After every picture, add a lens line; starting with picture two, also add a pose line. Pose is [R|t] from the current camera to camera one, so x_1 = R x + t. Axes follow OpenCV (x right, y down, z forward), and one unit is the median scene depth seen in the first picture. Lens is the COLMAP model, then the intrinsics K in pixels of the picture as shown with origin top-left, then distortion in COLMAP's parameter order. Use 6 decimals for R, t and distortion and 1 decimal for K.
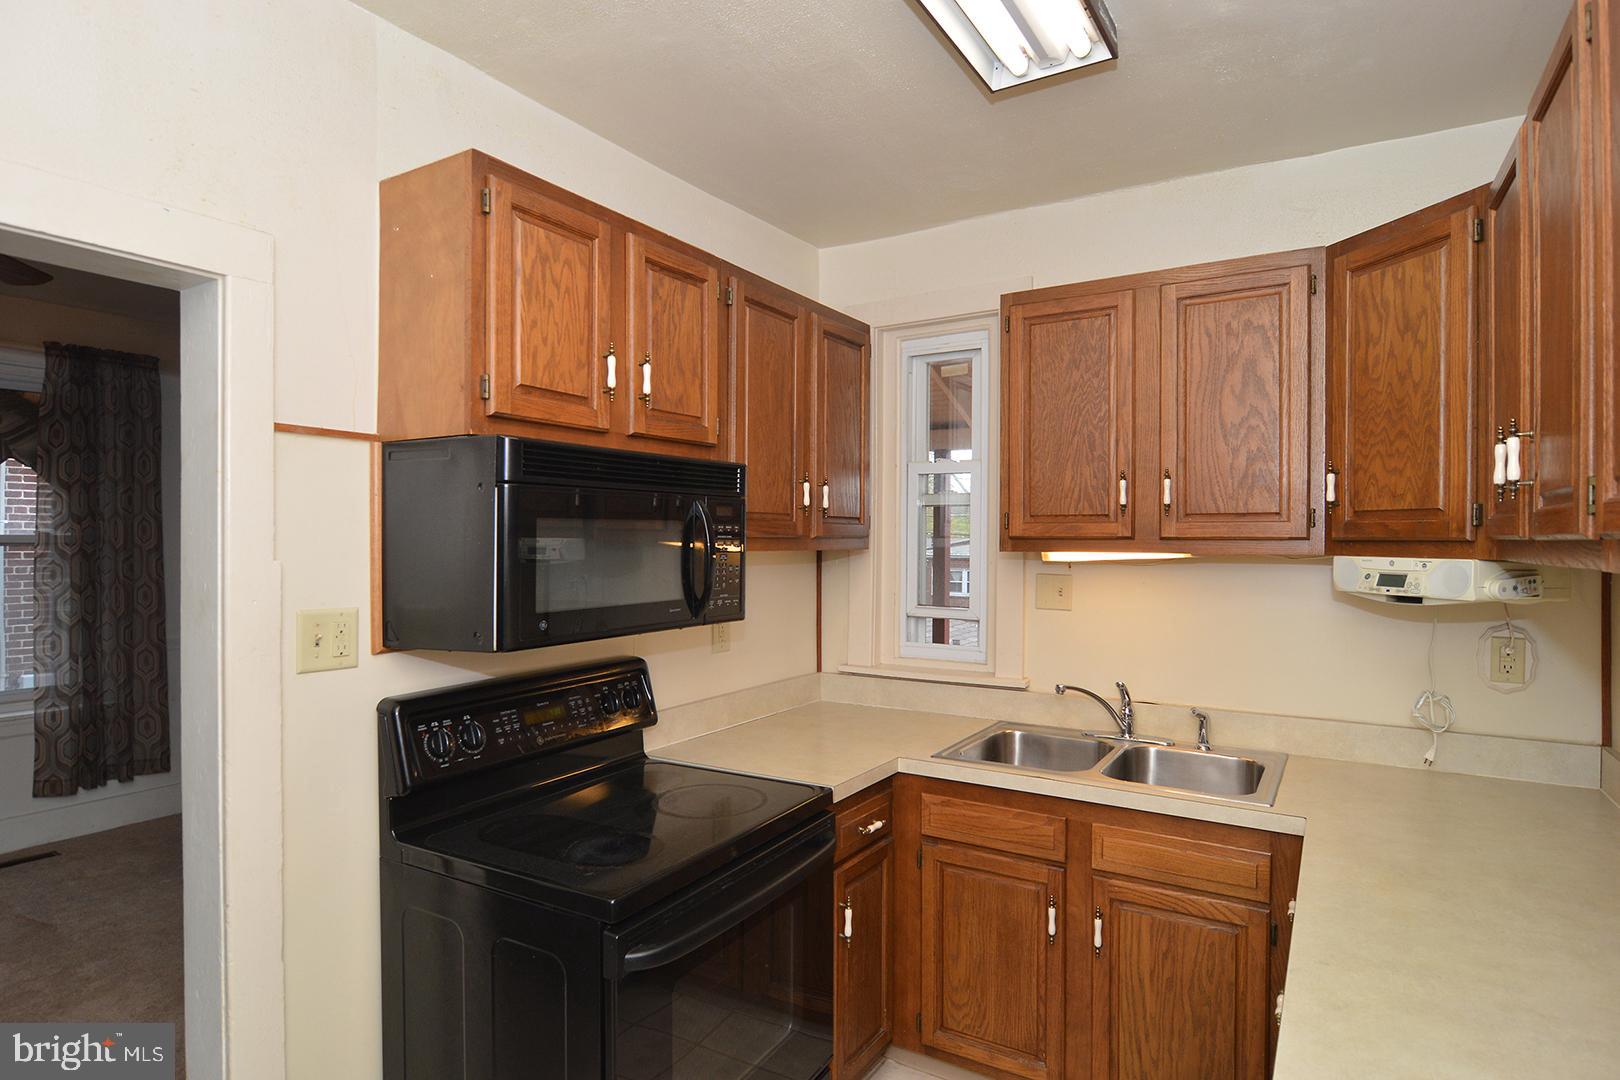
lens RADIAL K [[883.2, 0, 808.8], [0, 883.2, 538.5], [0, 0, 1]] dist [-0.004289, -0.011041]
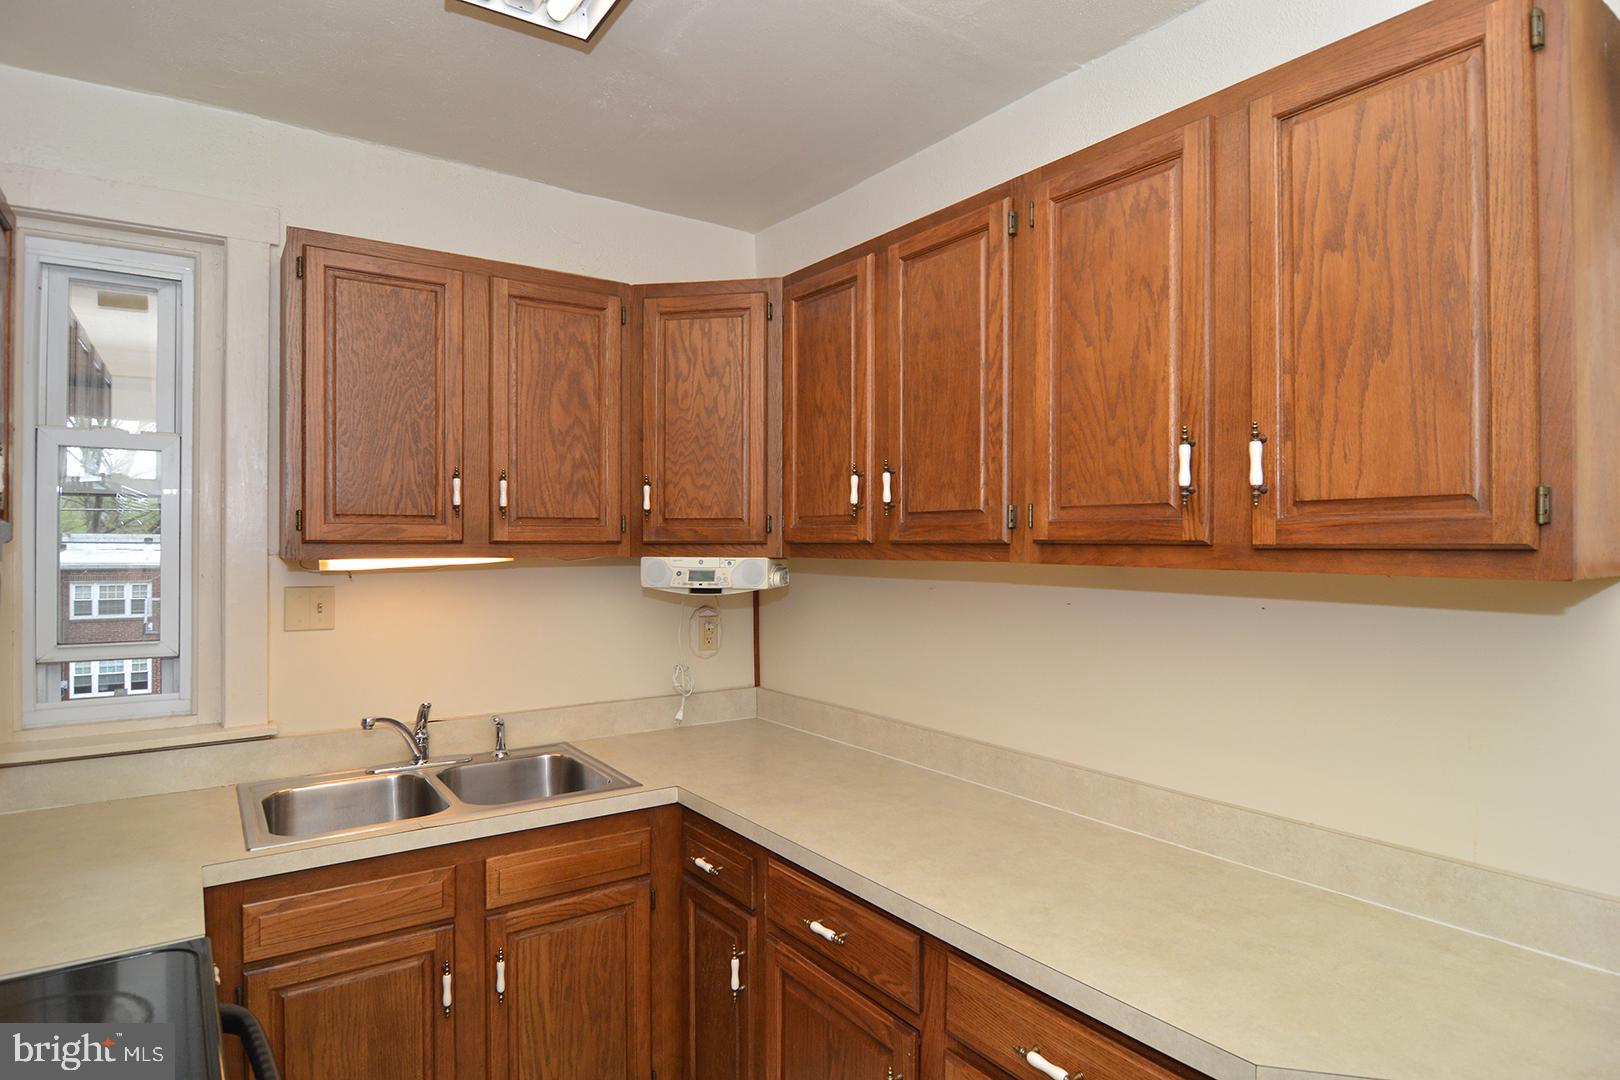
lens RADIAL K [[883.2, 0, 808.8], [0, 883.2, 538.5], [0, 0, 1]] dist [-0.004289, -0.011041]
pose [[0.396554, -0.000755, 0.918011, -0.370250], [0.001258, 0.999999, 0.000279, -0.004362], [-0.918011, 0.001044, 0.396555, 0.338950]]
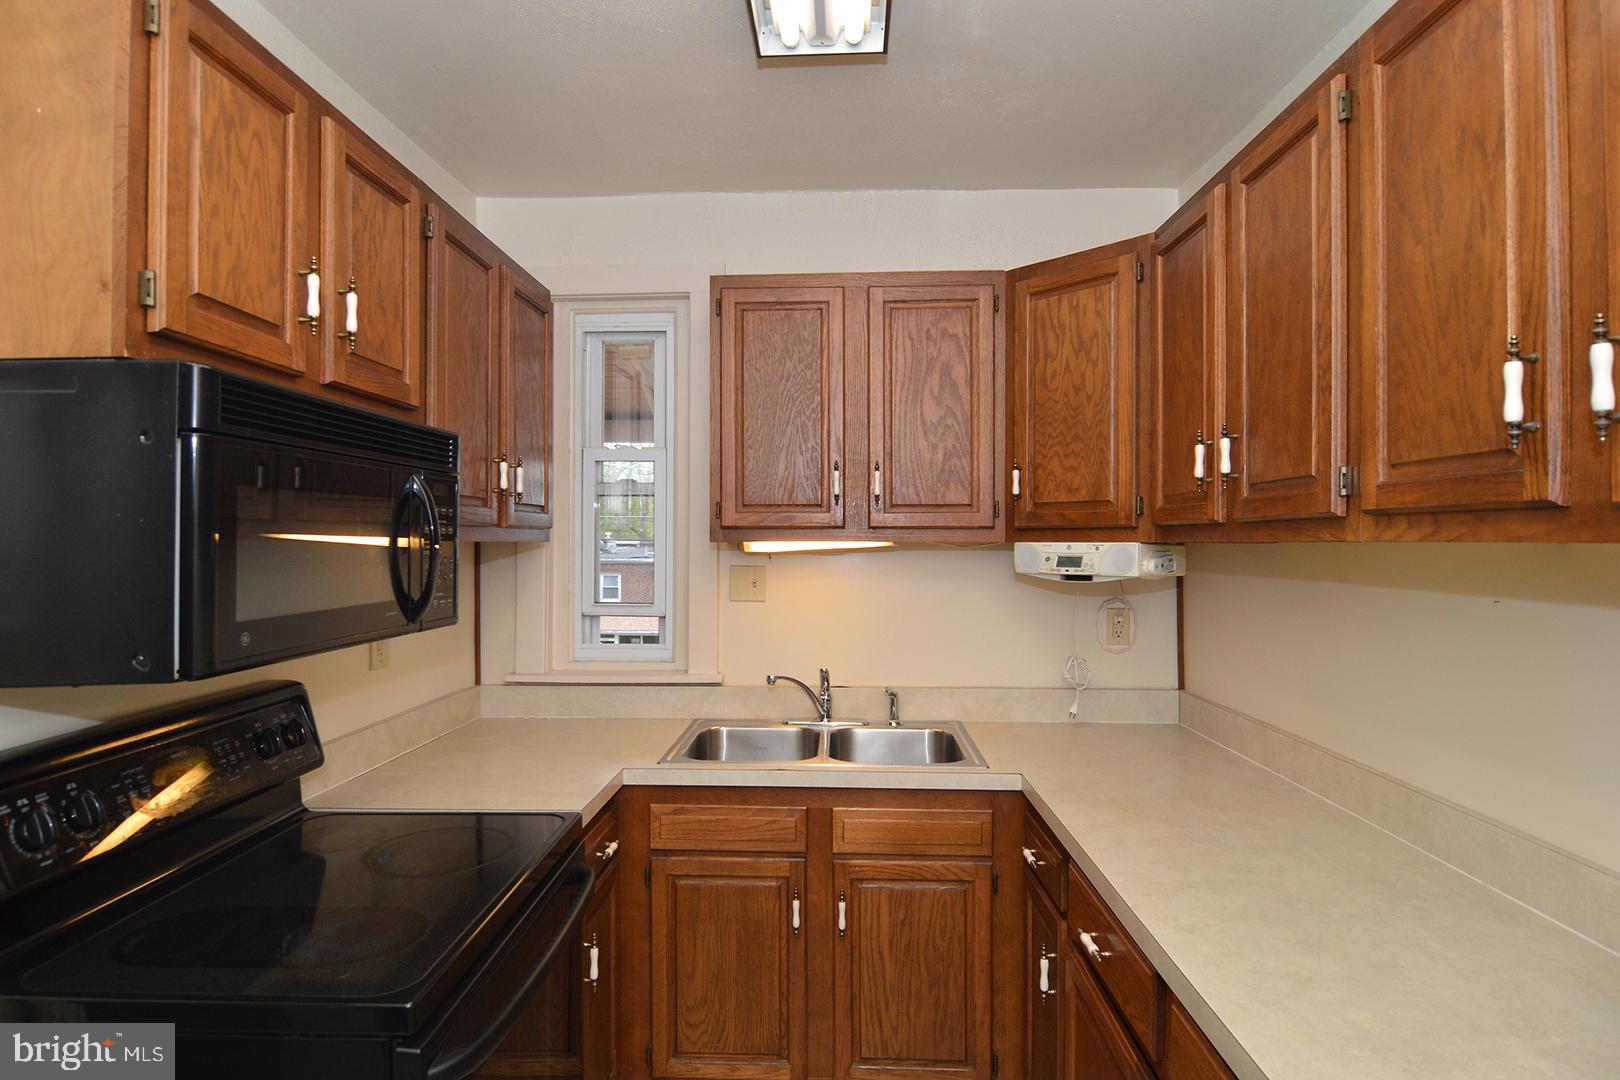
lens RADIAL K [[883.2, 0, 808.8], [0, 883.2, 538.5], [0, 0, 1]] dist [-0.004289, -0.011041]
pose [[0.871334, -0.001413, 0.490688, -0.196616], [0.003158, 0.999991, -0.002728, 0.016875], [-0.490680, 0.003926, 0.871331, 0.131222]]
